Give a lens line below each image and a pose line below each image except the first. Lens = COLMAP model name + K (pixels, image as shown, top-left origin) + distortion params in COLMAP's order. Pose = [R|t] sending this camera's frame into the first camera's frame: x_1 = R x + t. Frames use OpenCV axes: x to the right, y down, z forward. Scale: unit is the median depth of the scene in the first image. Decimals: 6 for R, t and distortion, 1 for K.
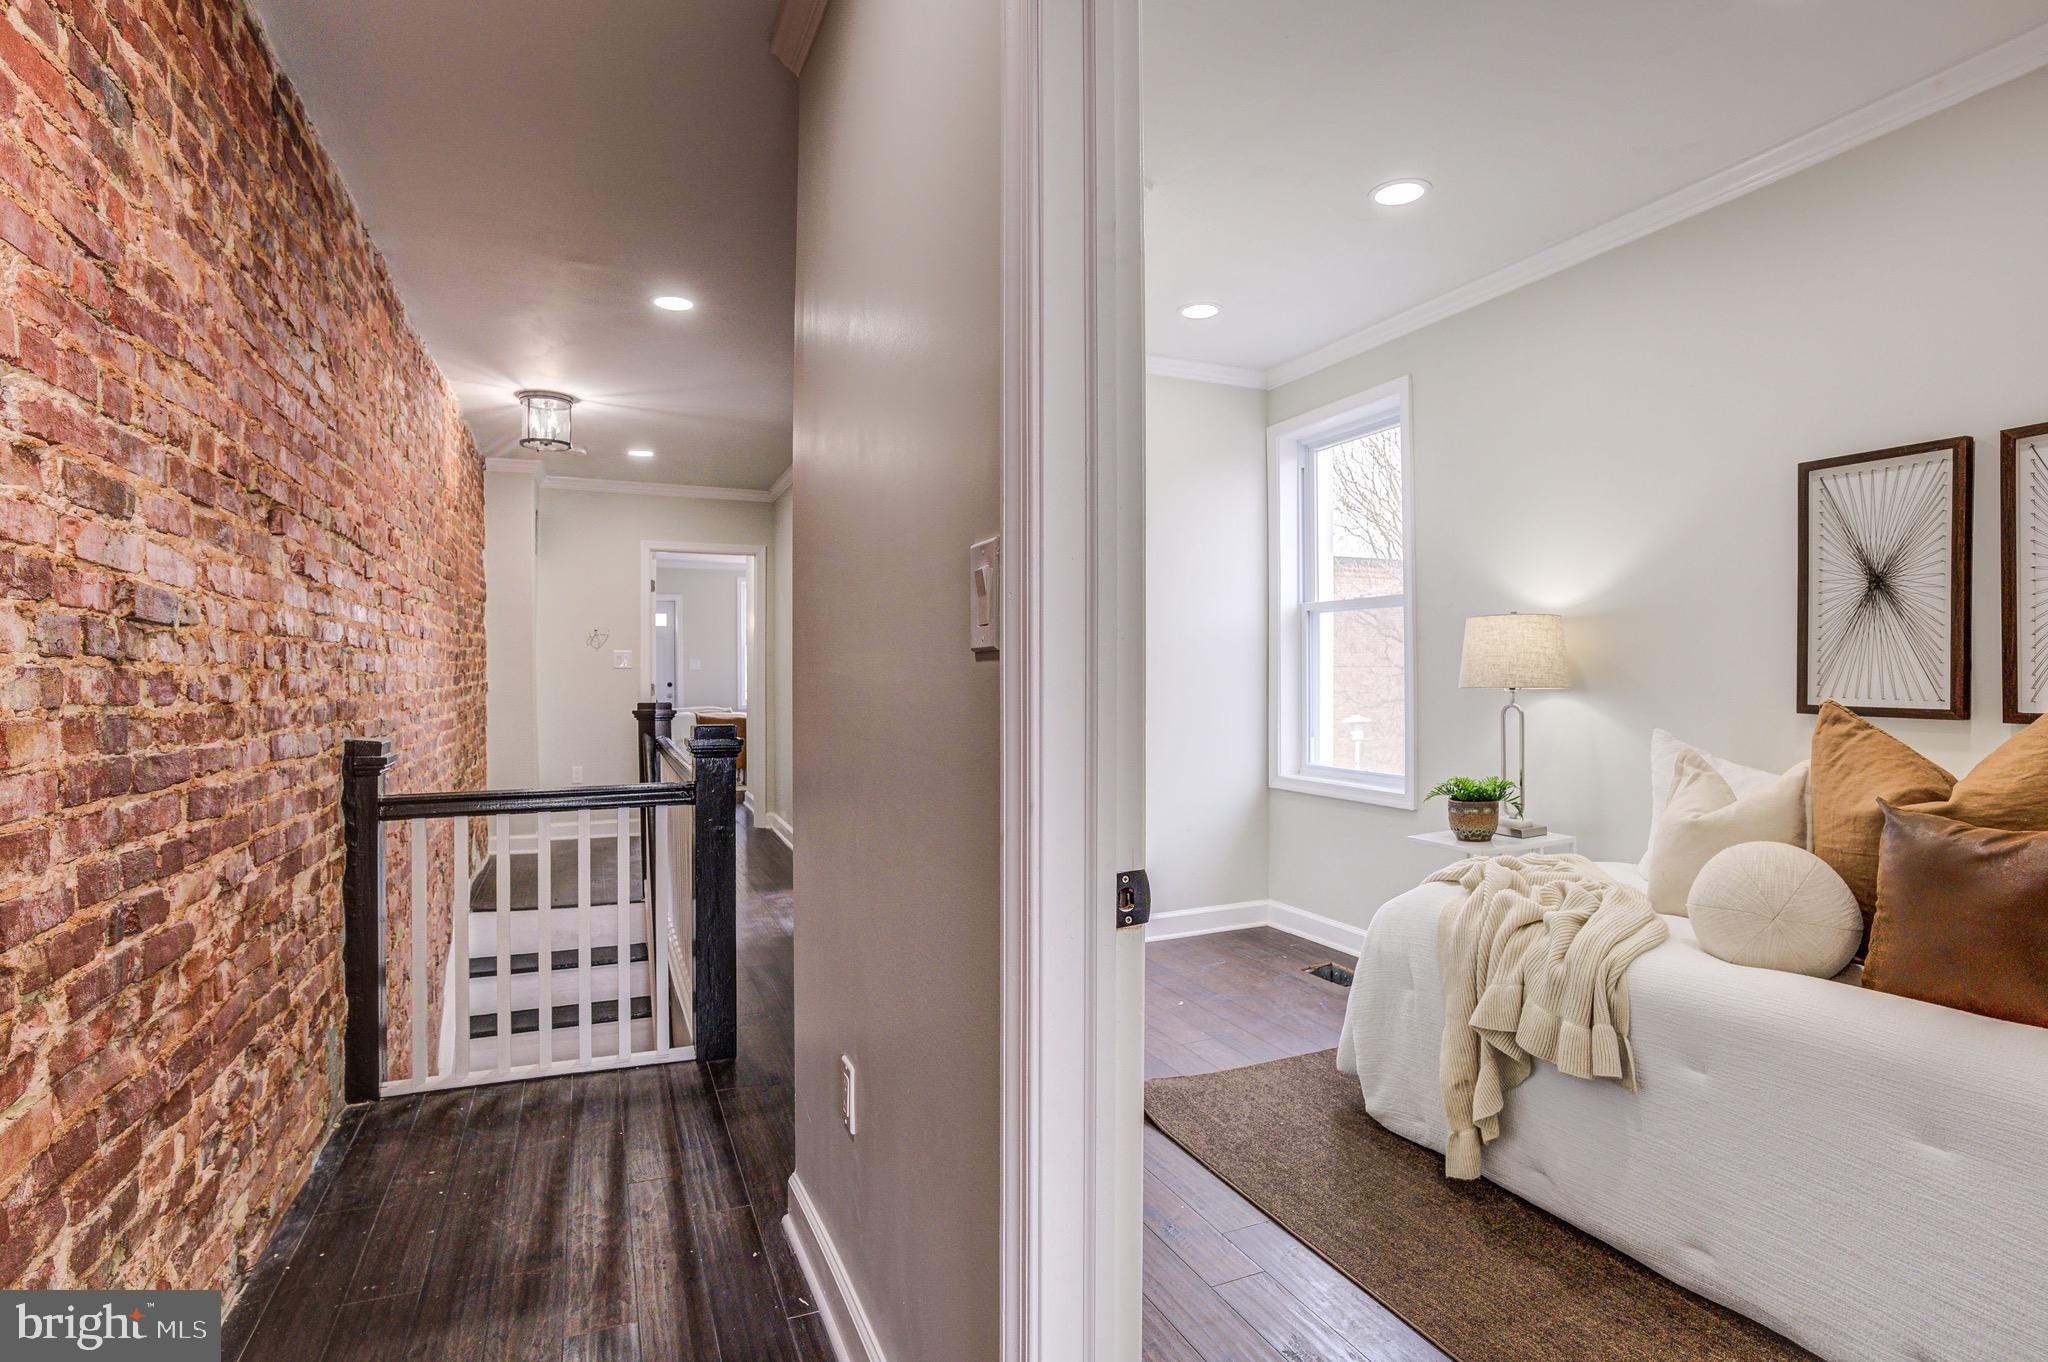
lens RADIAL K [[1014.5, 0, 1007.9], [0, 1014.5, 691.5], [0, 0, 1]] dist [-0.046238, 0.023131]
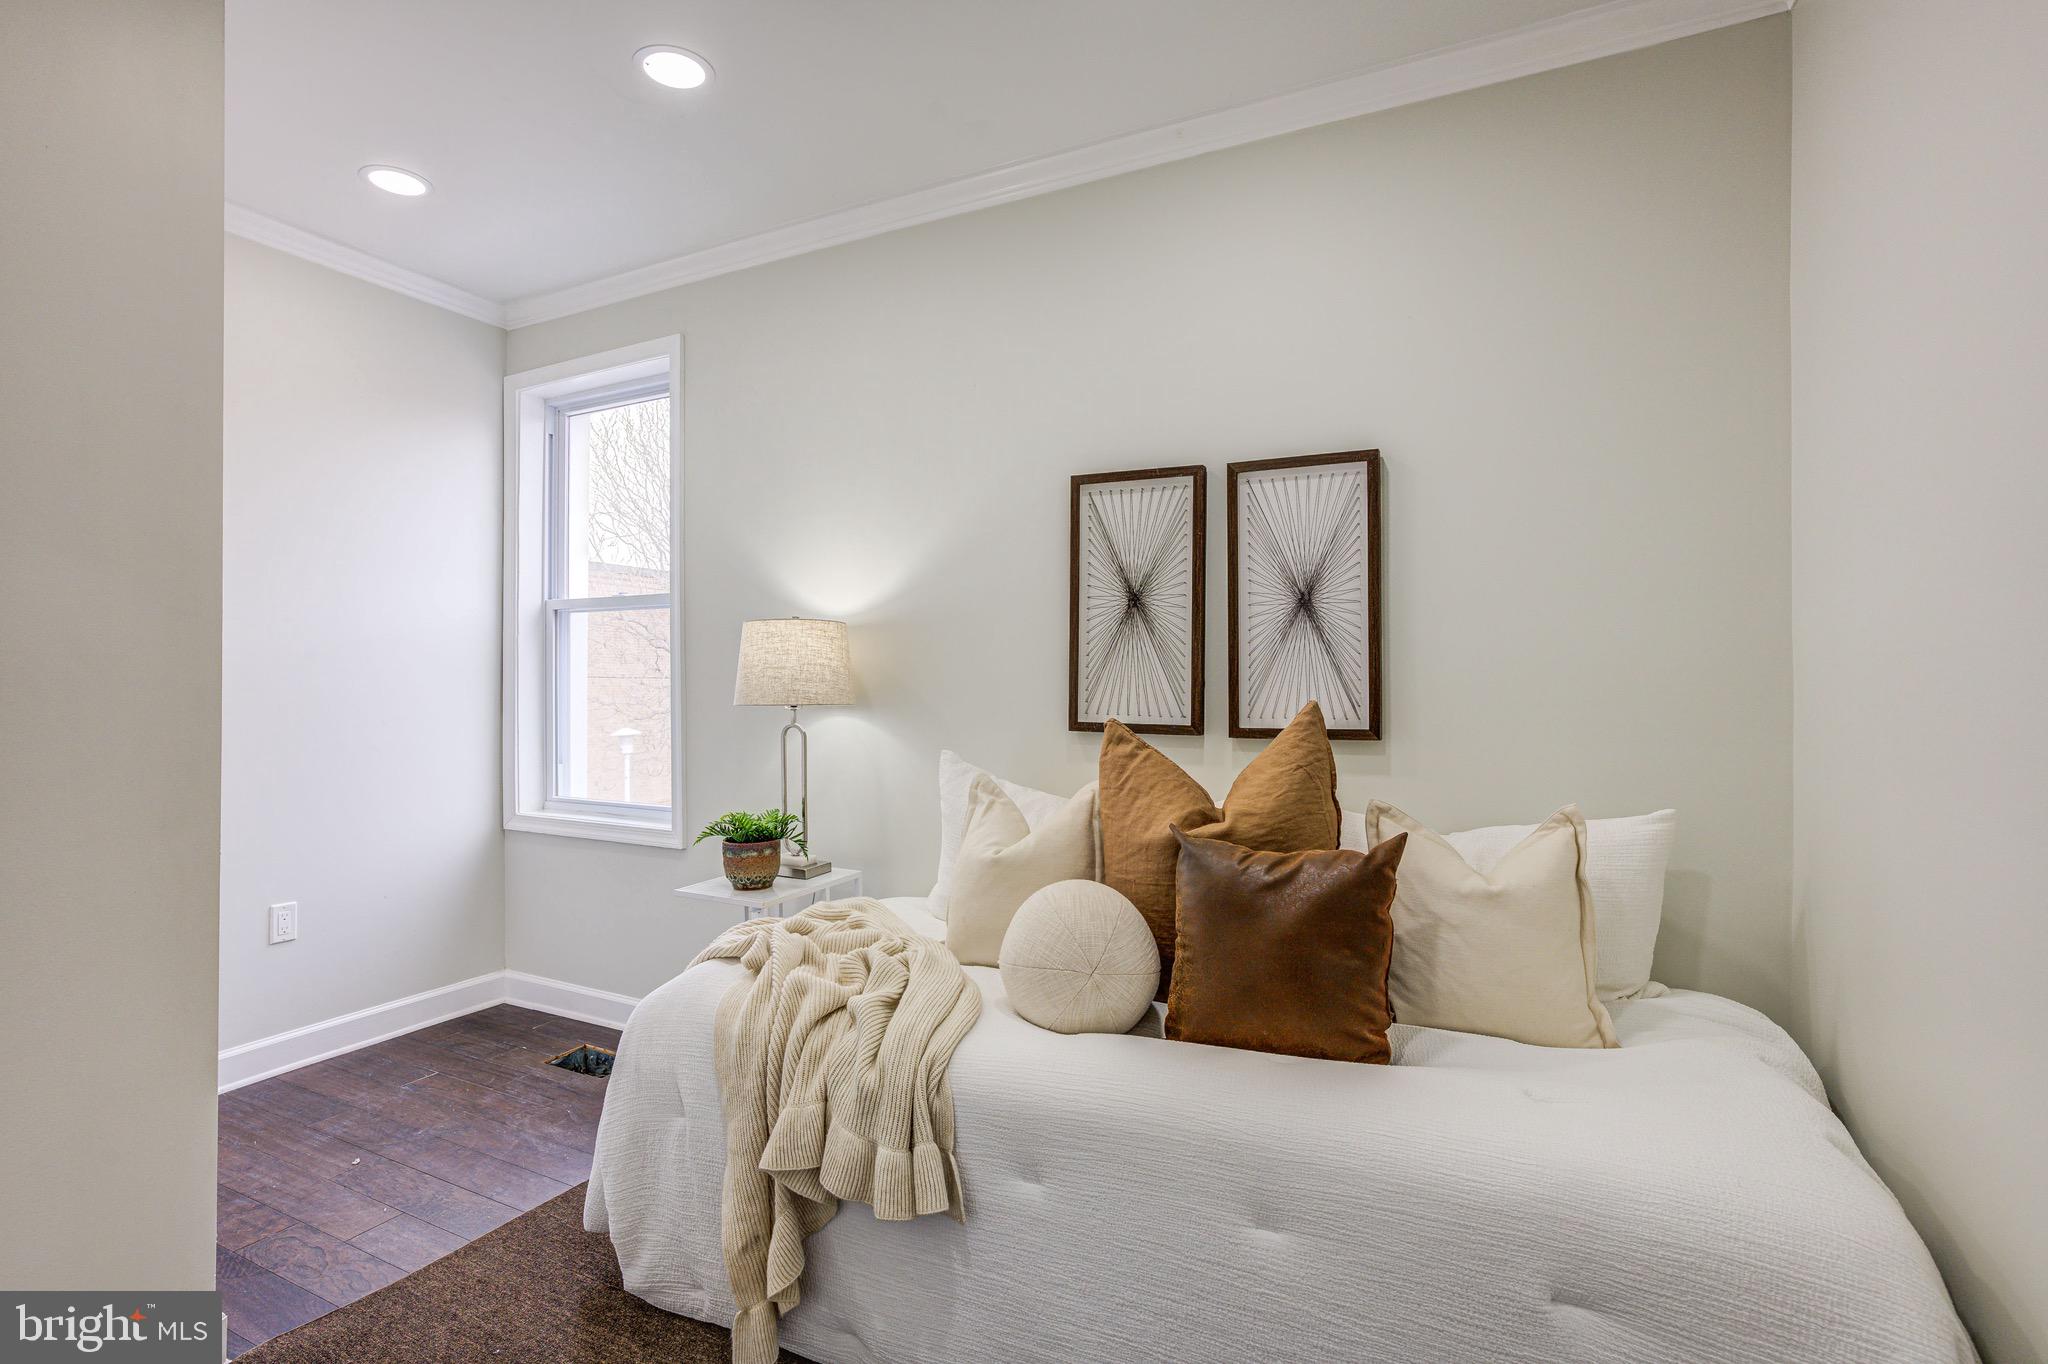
lens RADIAL K [[1014.5, 0, 1038.3], [0, 1014.5, 693.5], [0, 0, 1]] dist [-0.046238, 0.023131]
pose [[0.751718, 0.000467, 0.659485, 0.117799], [0.005345, 0.999963, -0.006801, -0.008421], [-0.659463, 0.008638, 0.751687, 0.281738]]
